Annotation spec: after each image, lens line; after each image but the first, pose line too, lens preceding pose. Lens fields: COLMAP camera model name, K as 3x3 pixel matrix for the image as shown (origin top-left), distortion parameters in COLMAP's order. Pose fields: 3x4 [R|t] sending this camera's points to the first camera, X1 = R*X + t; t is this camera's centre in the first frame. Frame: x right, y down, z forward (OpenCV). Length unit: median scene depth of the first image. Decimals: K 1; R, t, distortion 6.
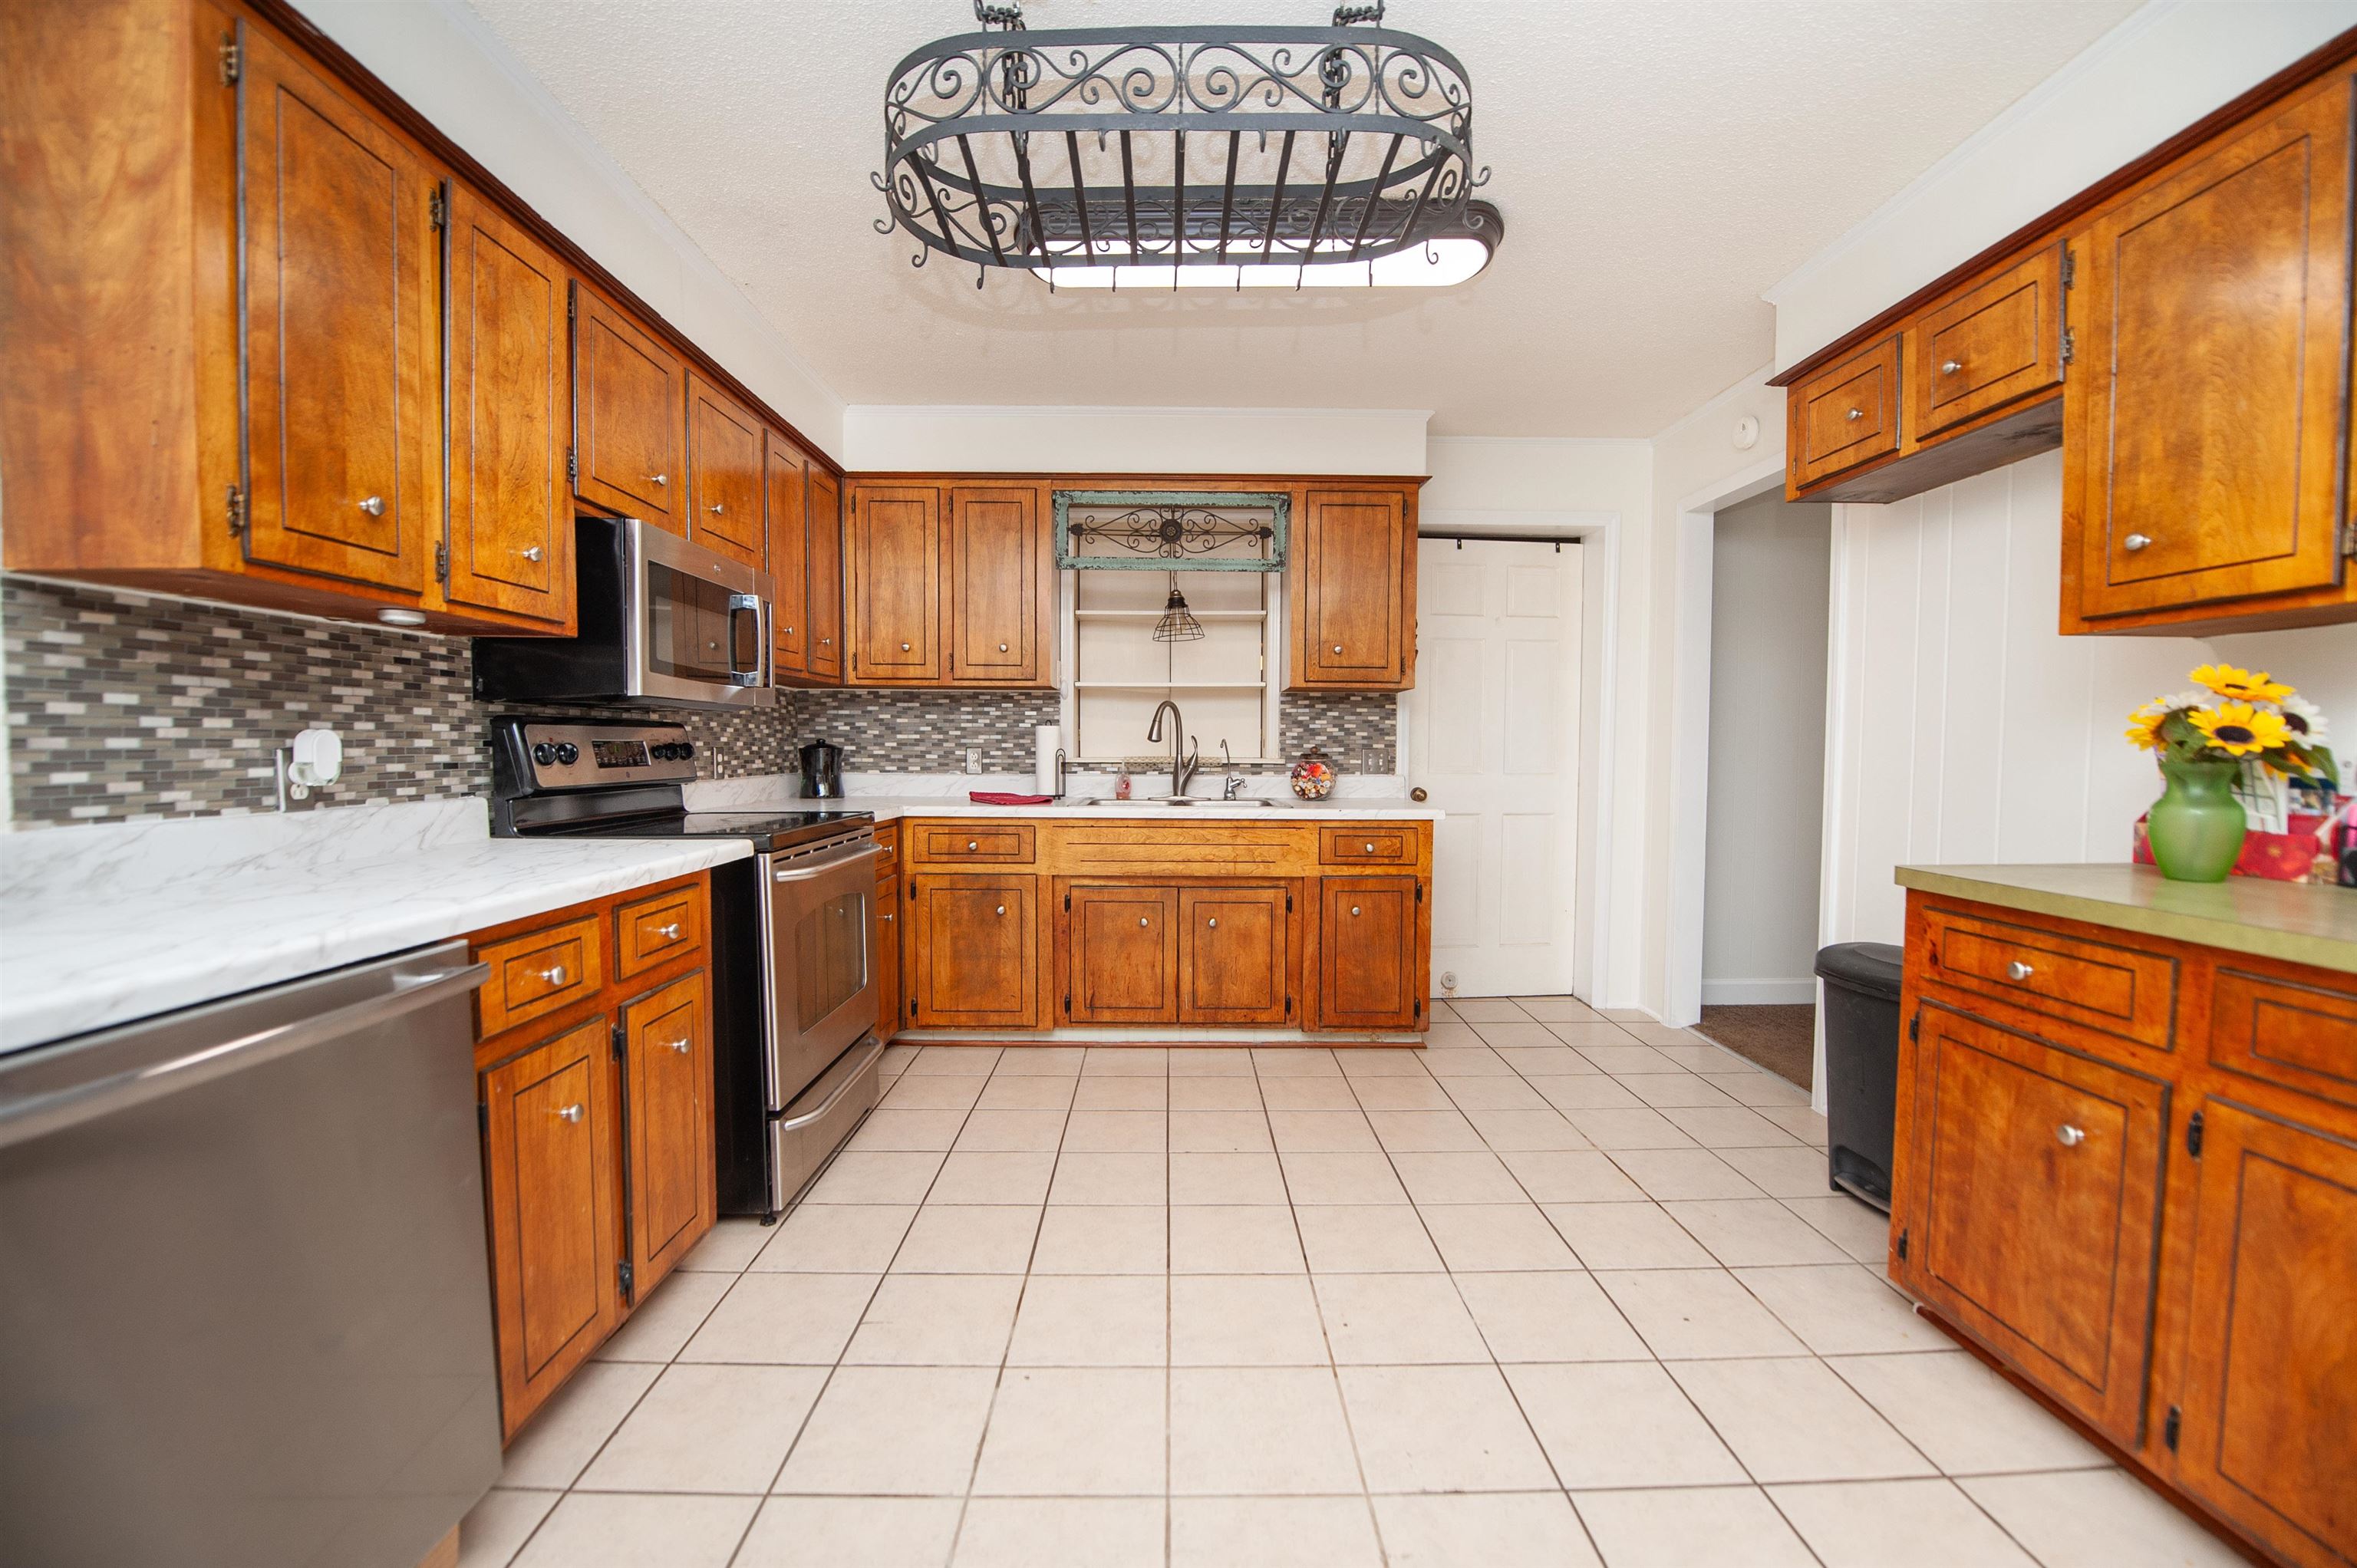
lens RADIAL K [[940.3, 0, 1158.0], [0, 940.3, 781.5], [0, 0, 1]] dist [-0.018689, -0.001589]
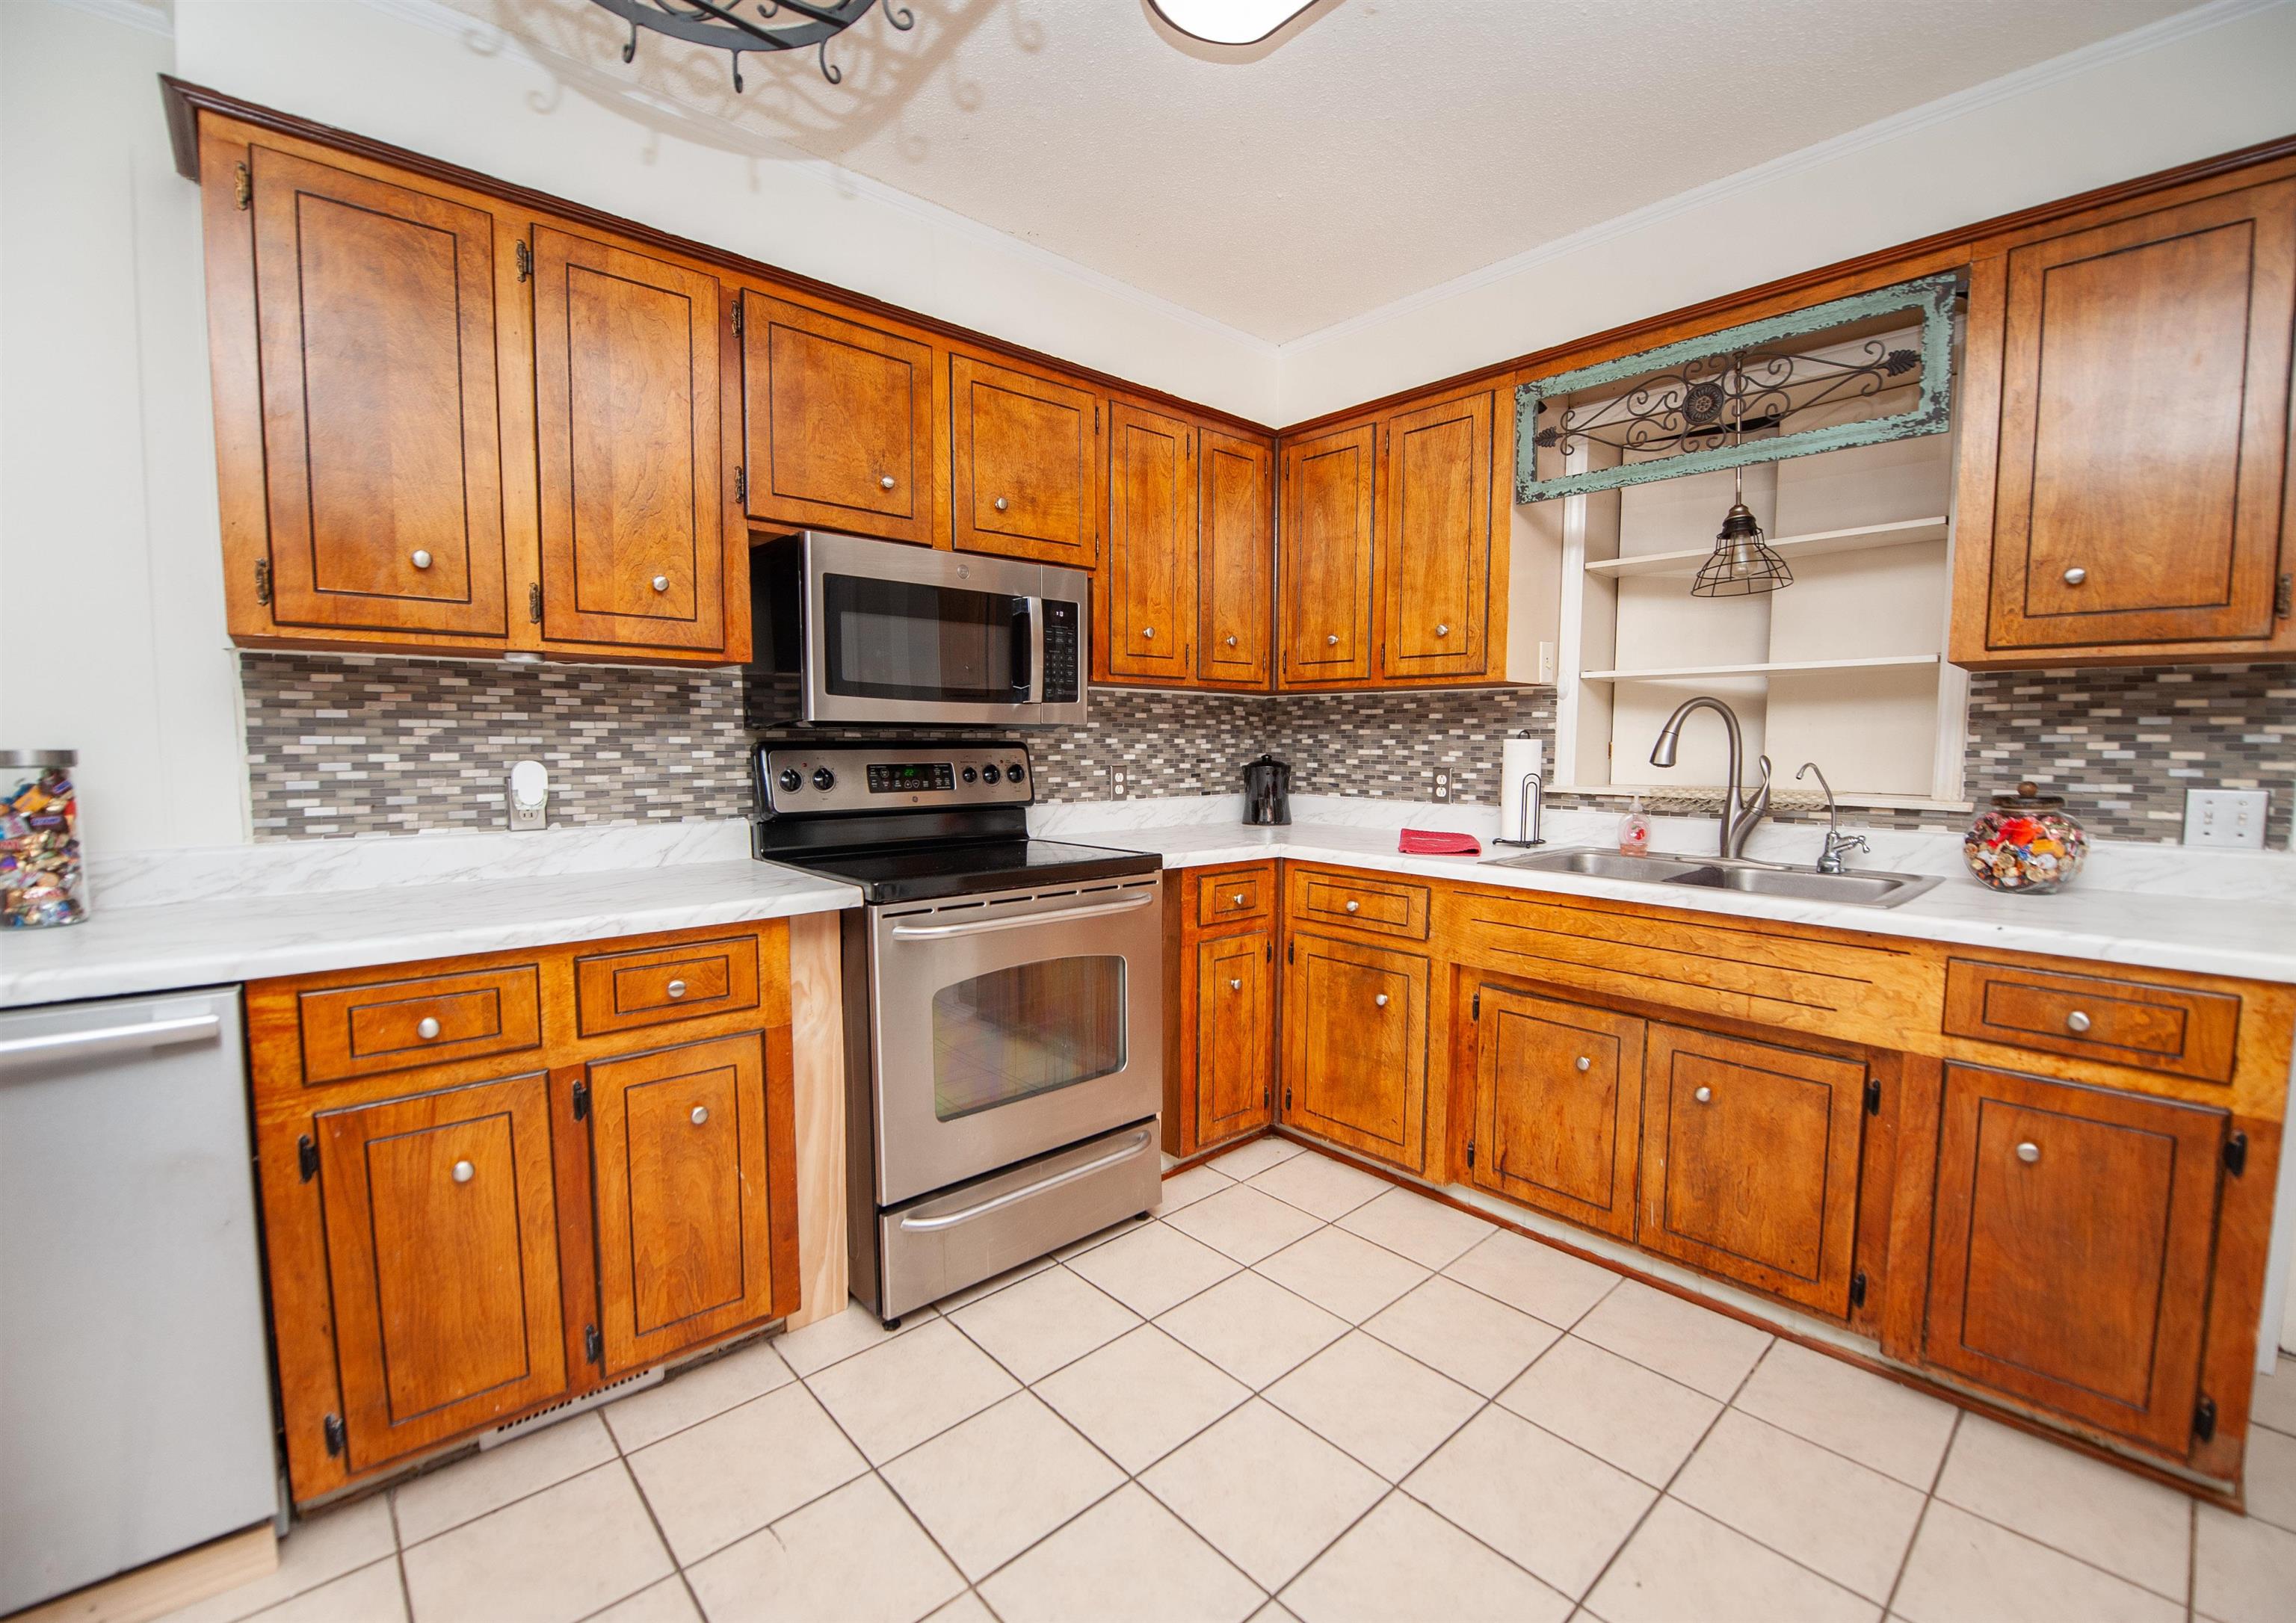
lens RADIAL K [[955.1, 0, 1157.7], [0, 955.1, 814.0], [0, 0, 1]] dist [-0.021603, -0.000601]
pose [[0.682531, 0.053920, -0.728865, 0.239270], [-0.029266, 0.998491, 0.046461, -0.033412], [0.730271, -0.010380, 0.683079, 0.378731]]
